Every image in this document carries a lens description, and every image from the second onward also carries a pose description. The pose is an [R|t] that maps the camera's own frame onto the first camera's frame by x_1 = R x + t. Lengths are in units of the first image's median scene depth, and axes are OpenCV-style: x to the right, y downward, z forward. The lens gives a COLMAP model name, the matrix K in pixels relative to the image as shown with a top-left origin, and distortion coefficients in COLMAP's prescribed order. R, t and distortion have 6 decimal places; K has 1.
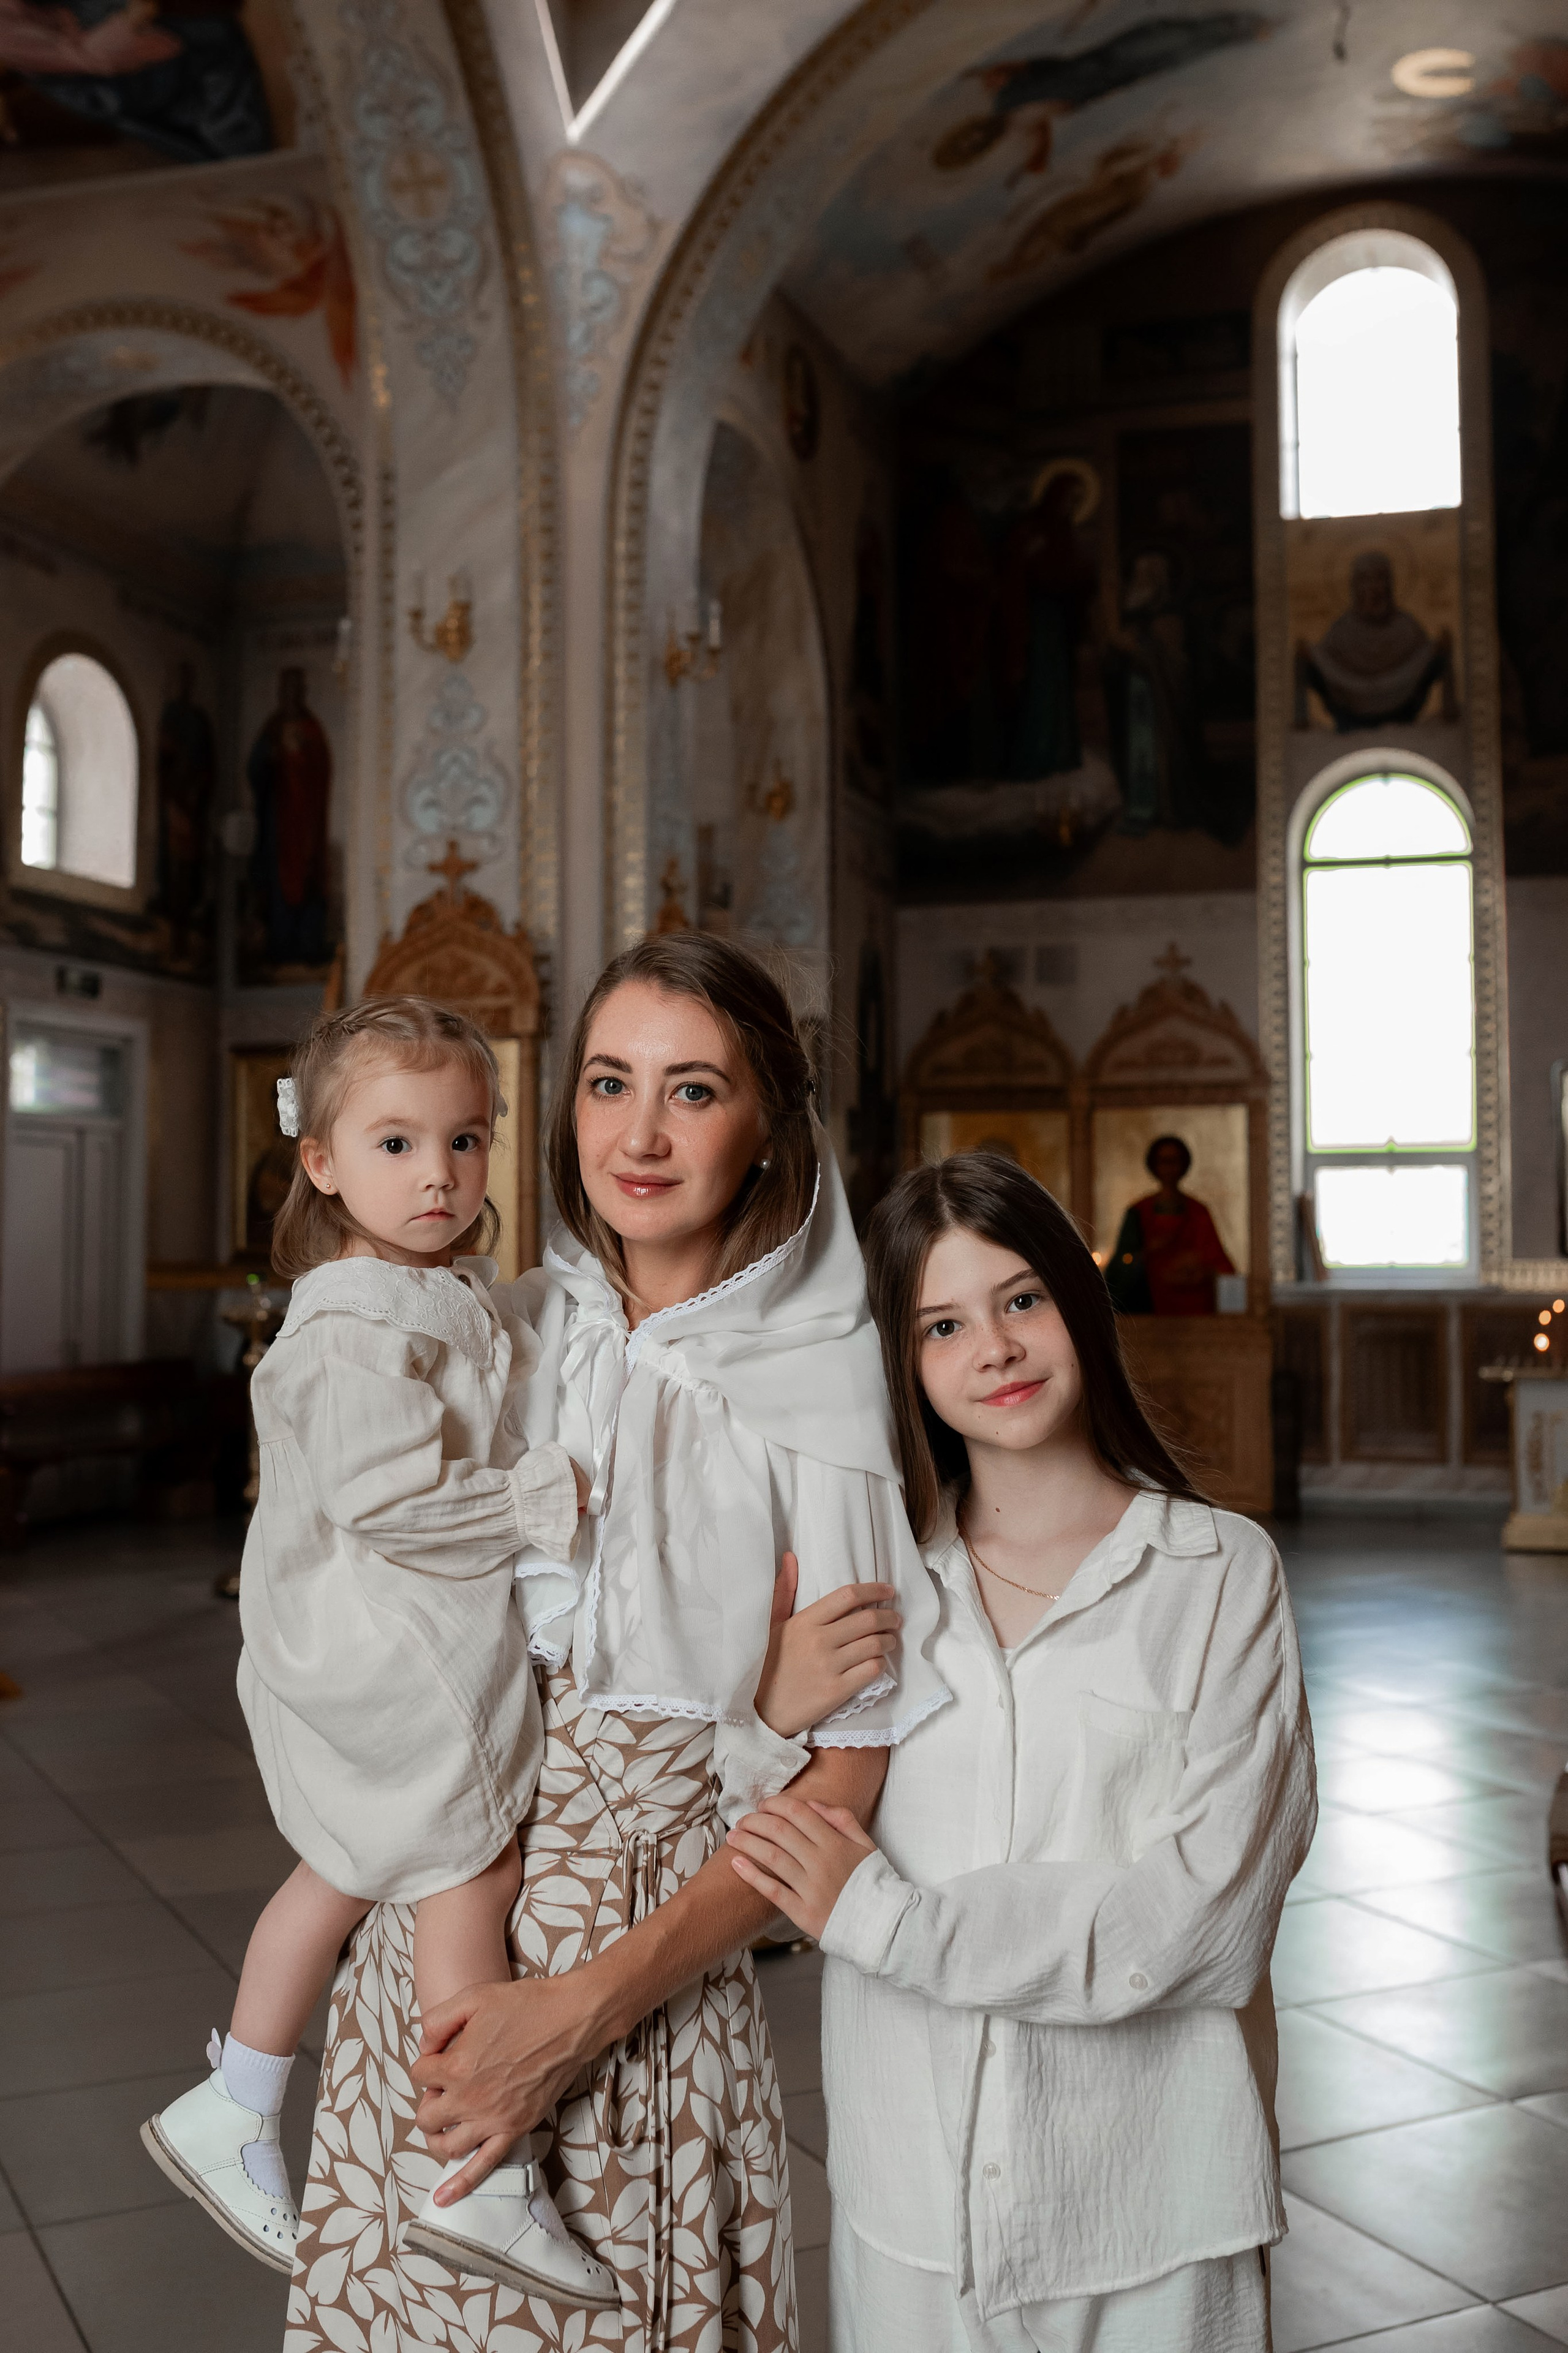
lens RADIAL K [[2478.3, 0, 786.9], [0, 2478.3, 1130.0], [0, 0, 1]] dist [-0.063907, 0.102799]
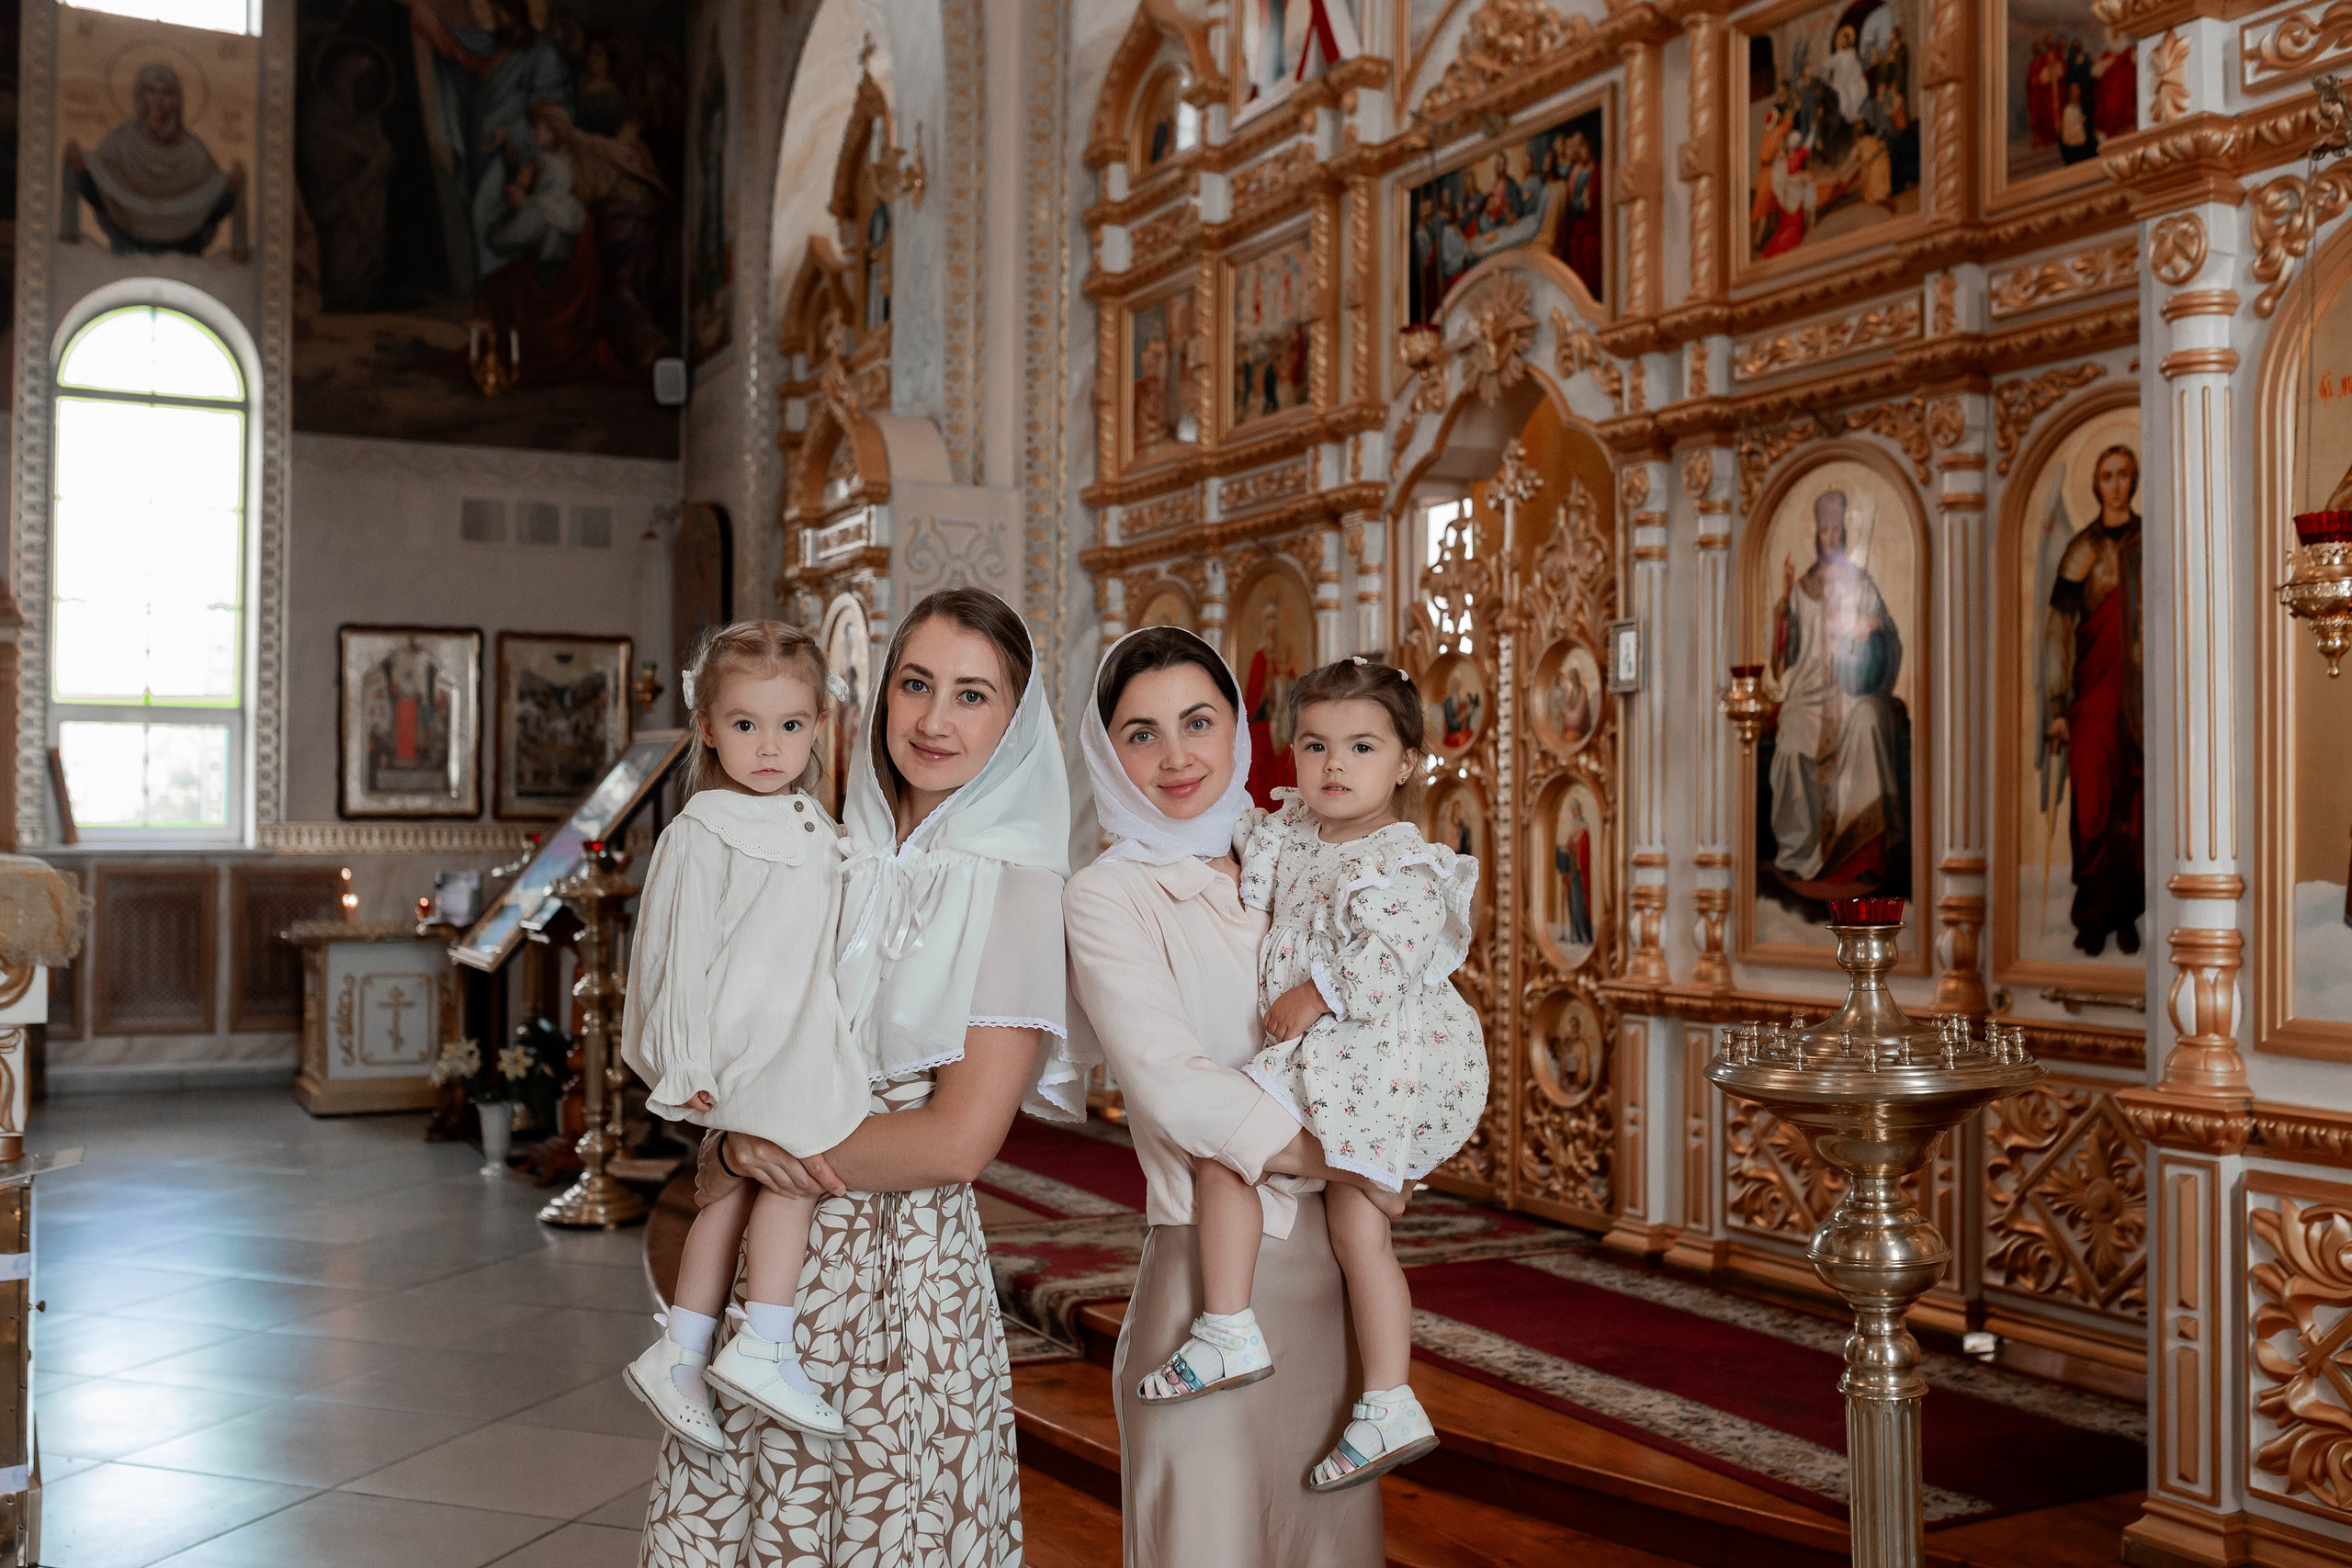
lens RADIAL K [[2240.7, 0, 1176.0], [0, 2240.7, 784.0], [0, 0, 1]] dist [-0.026955, 0.042893]
pose [[0.715571, 0.018116, 0.698305, -0.085463], [-0.043441, 0.998883, 0.018602, 0.006637], [-0.697188, -0.043646, 0.715558, 0.133514]]
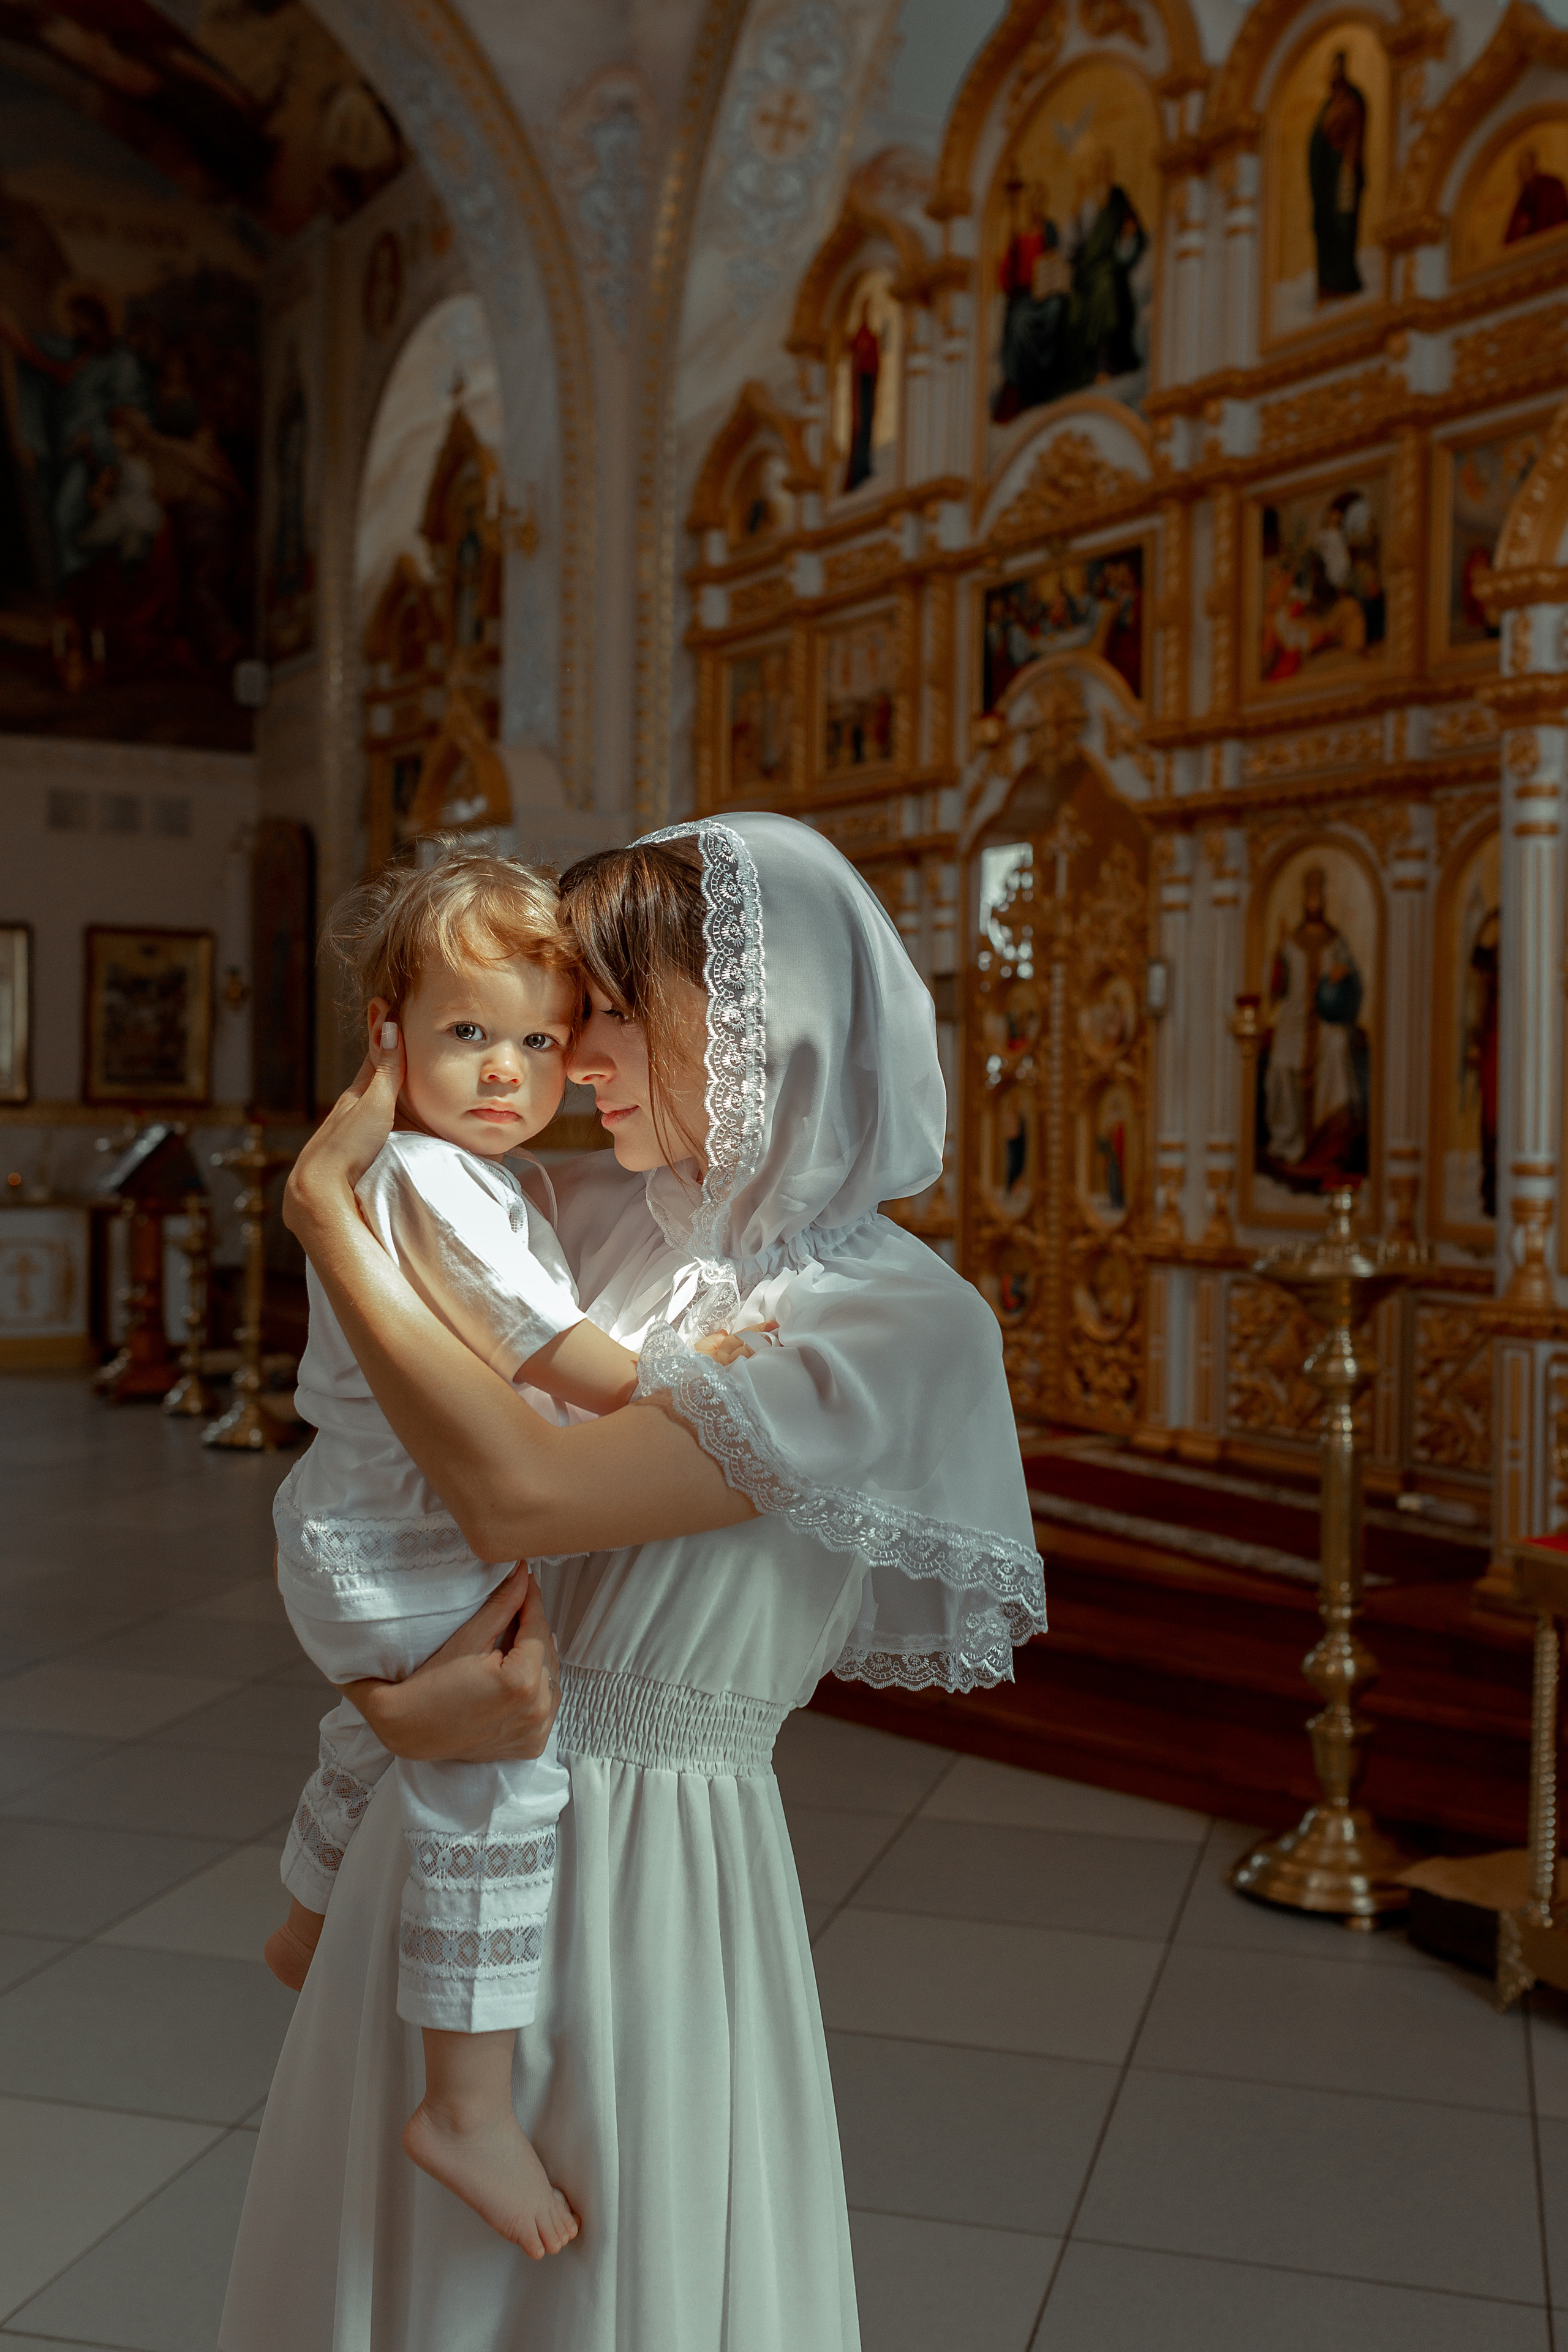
lens RADIAL K [[2531.8, 0, 573.1], [0, 2531.8, 1116.2], [0, 0, 1]] dist [0.024561, 0.004911]
pose [[0.734146, 0.005135, 0.678972, -0.257512], [-0.050699, 0.997594, 0.047274, -0.004308], [-0.677096, -0.069129, 0.732640, 0.016470]]
